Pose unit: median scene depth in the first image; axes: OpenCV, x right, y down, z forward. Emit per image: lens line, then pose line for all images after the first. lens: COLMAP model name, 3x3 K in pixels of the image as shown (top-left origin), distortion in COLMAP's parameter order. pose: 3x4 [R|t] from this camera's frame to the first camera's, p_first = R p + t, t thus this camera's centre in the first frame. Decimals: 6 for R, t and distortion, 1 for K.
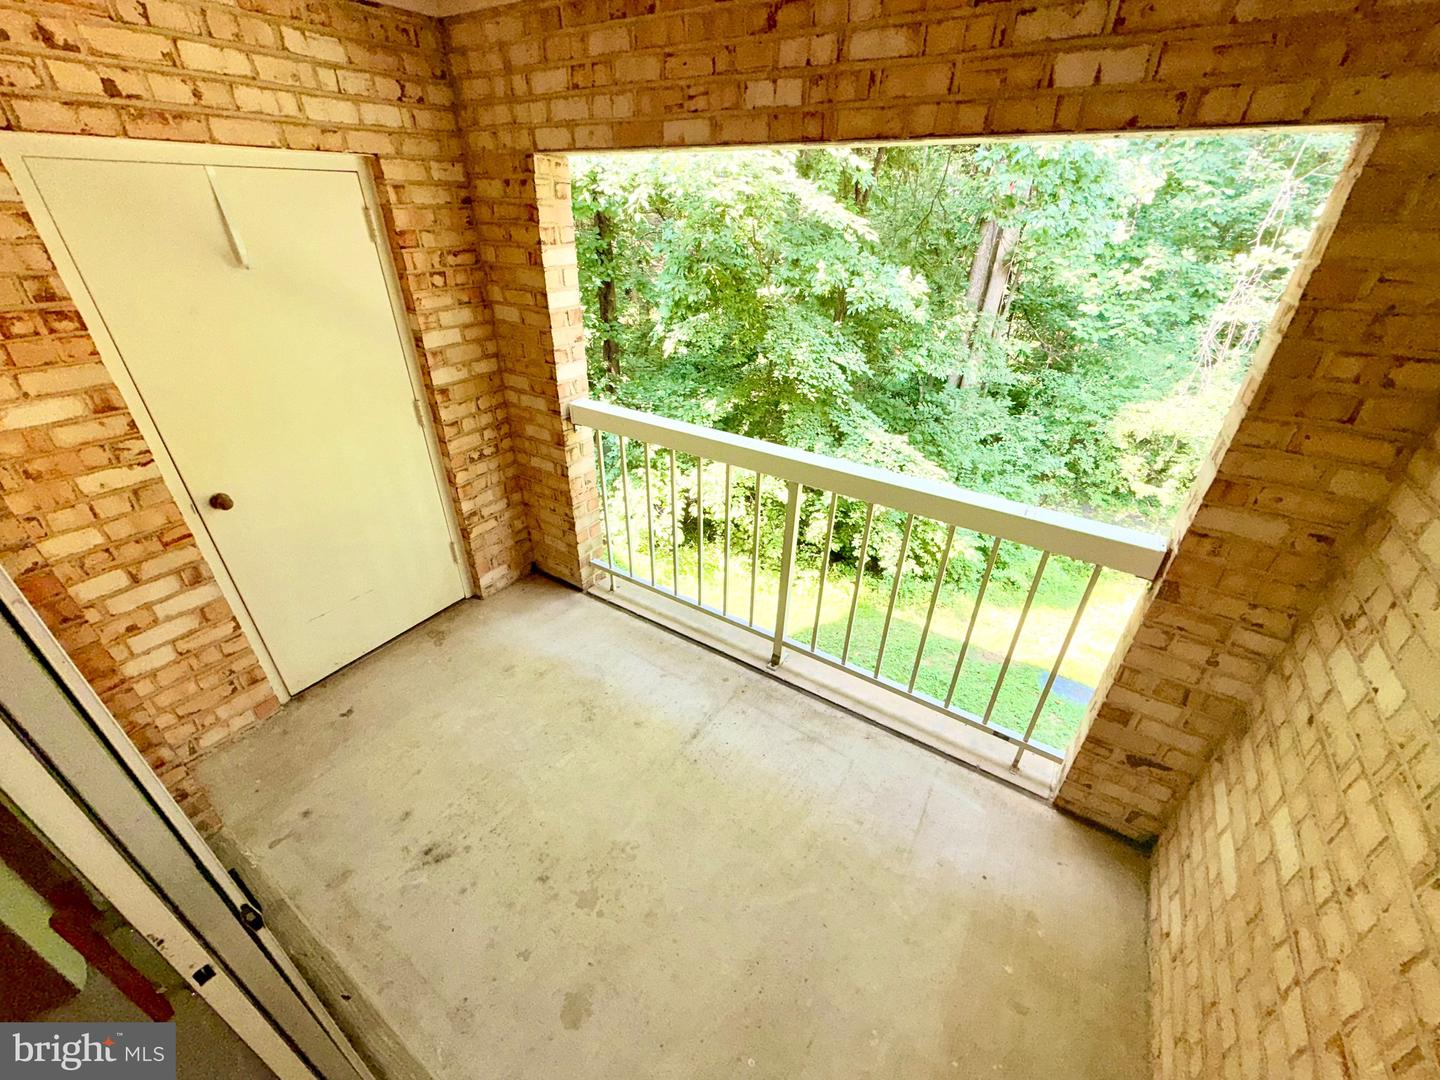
lens RADIAL K [[575.3, 0, 716.8], [0, 575.3, 538.8], [0, 0, 1]] dist [0.000858, 0.000129]
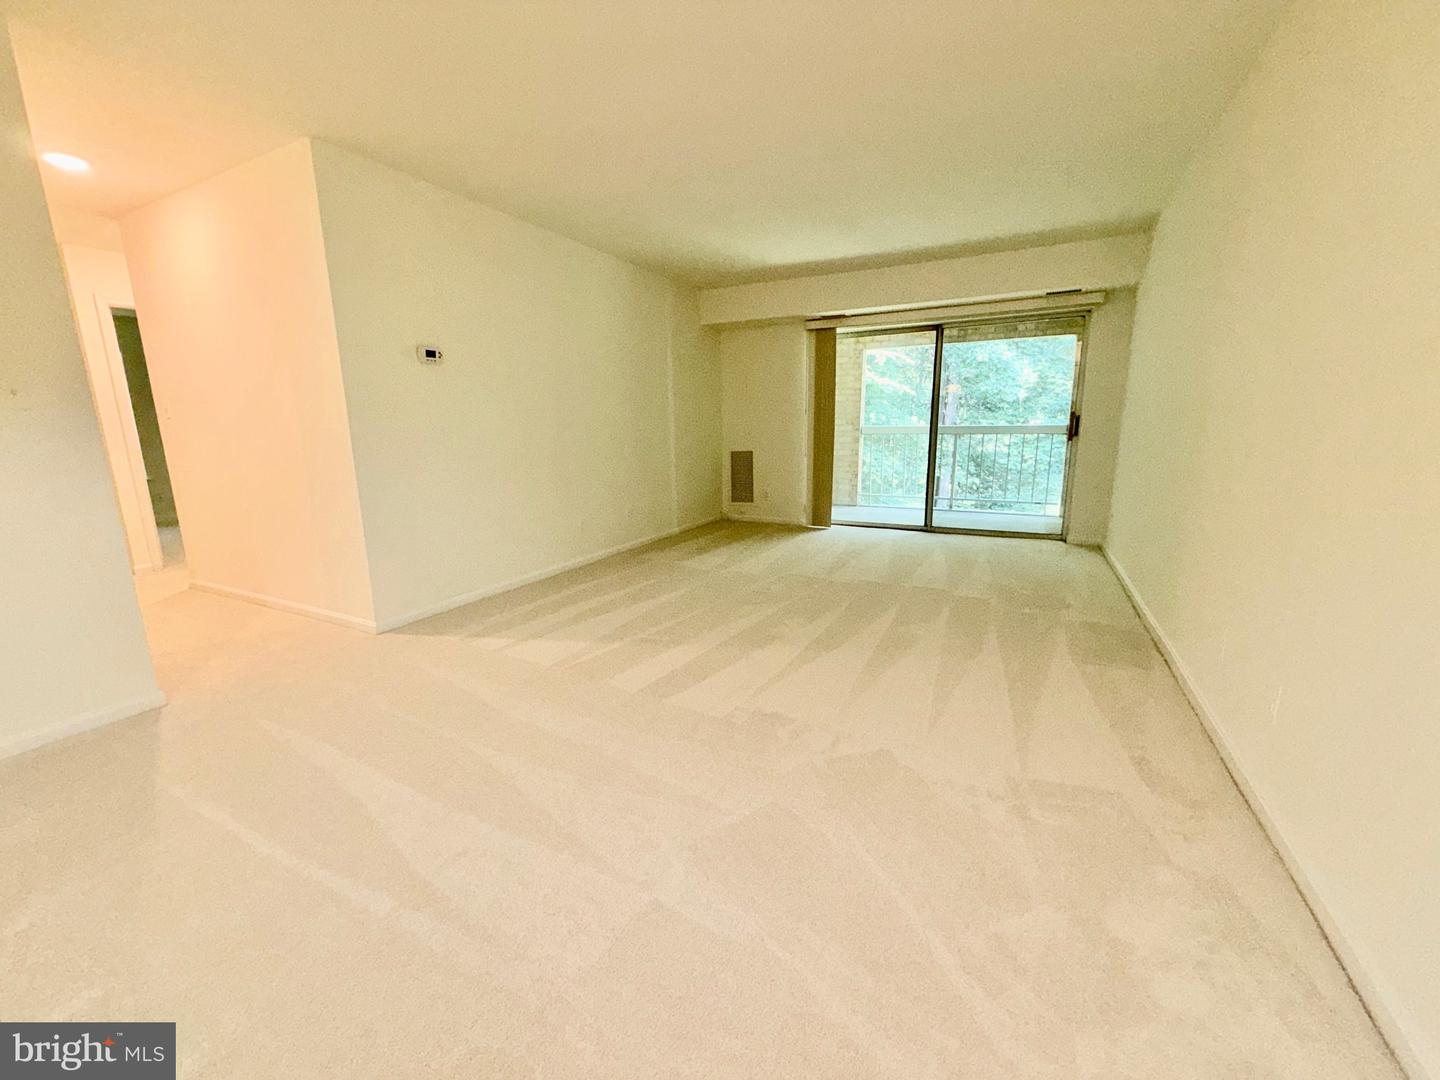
lens RADIAL K [[575.3, 0, 716.8], [0, 575.3, 538.8], [0, 0, 1]] dist [0.000858, 0.000129]
pose [[0.995304, -0.046081, 0.085131, -1.670435], [0.071272, 0.943947, -0.322312, 1.557247], [-0.065507, 0.326866, 0.942798, -1.948631]]
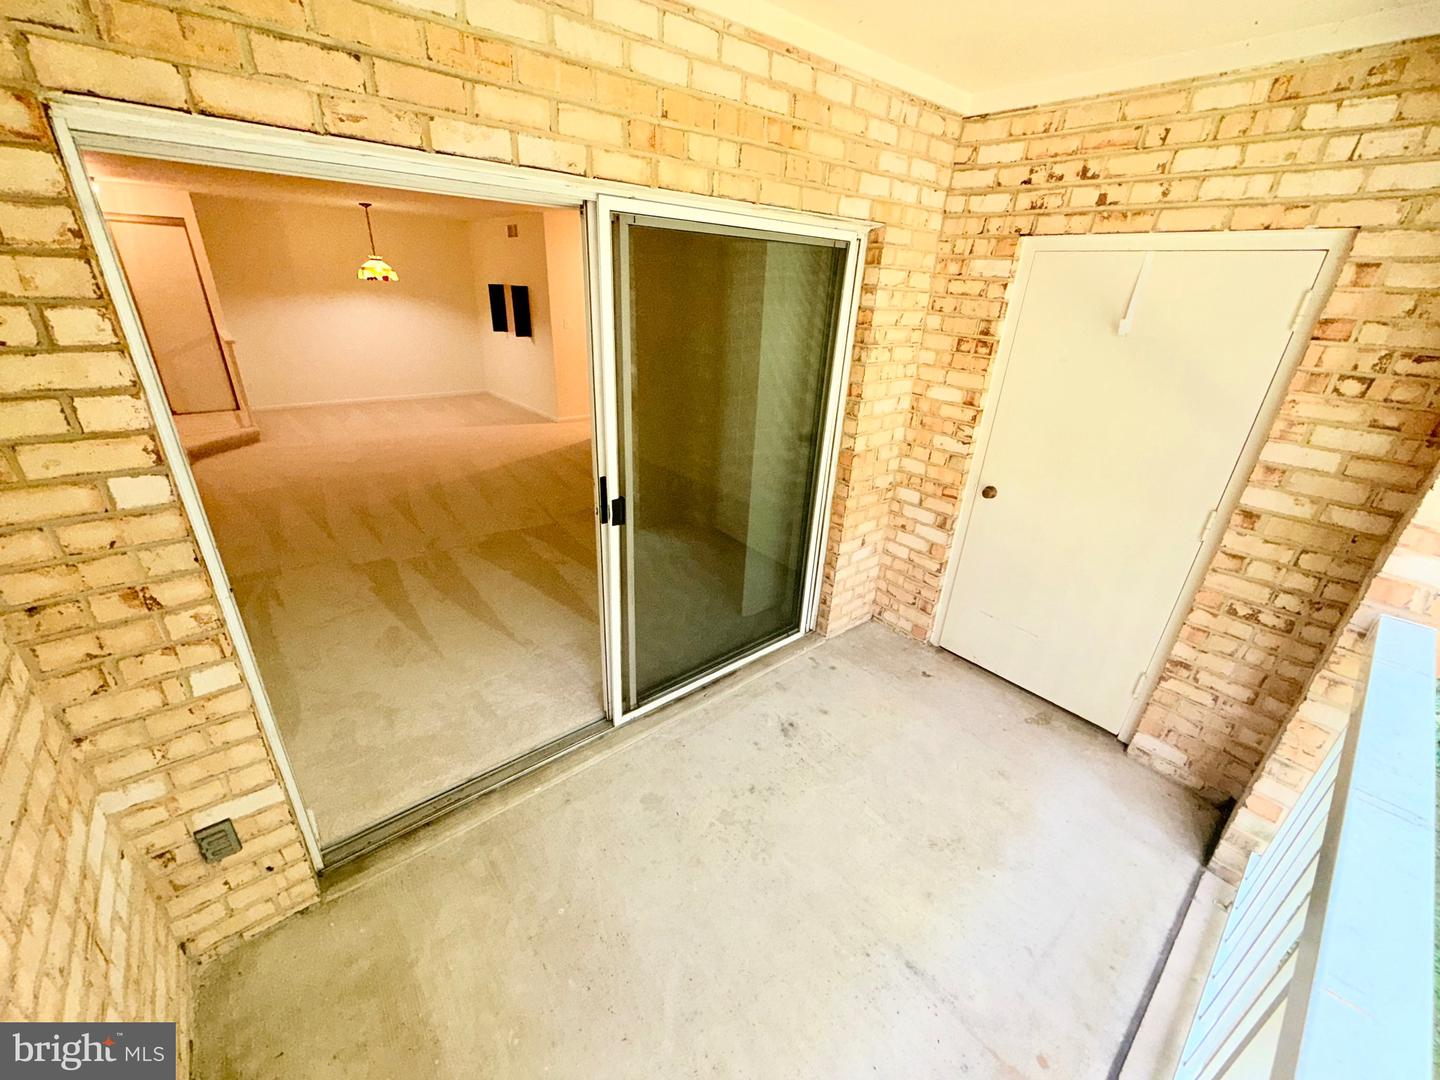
lens RADIAL K [[572.4, 0, 711.9], [0, 572.4, 536.1], [0, 0, 1]] dist [-0.000009, 0.000155]
pose [[-0.284570, 0.368587, -0.884965, 0.545380], [-0.524730, 0.712678, 0.465562, -0.280183], [0.802296, 0.596853, -0.009397, 0.579514]]
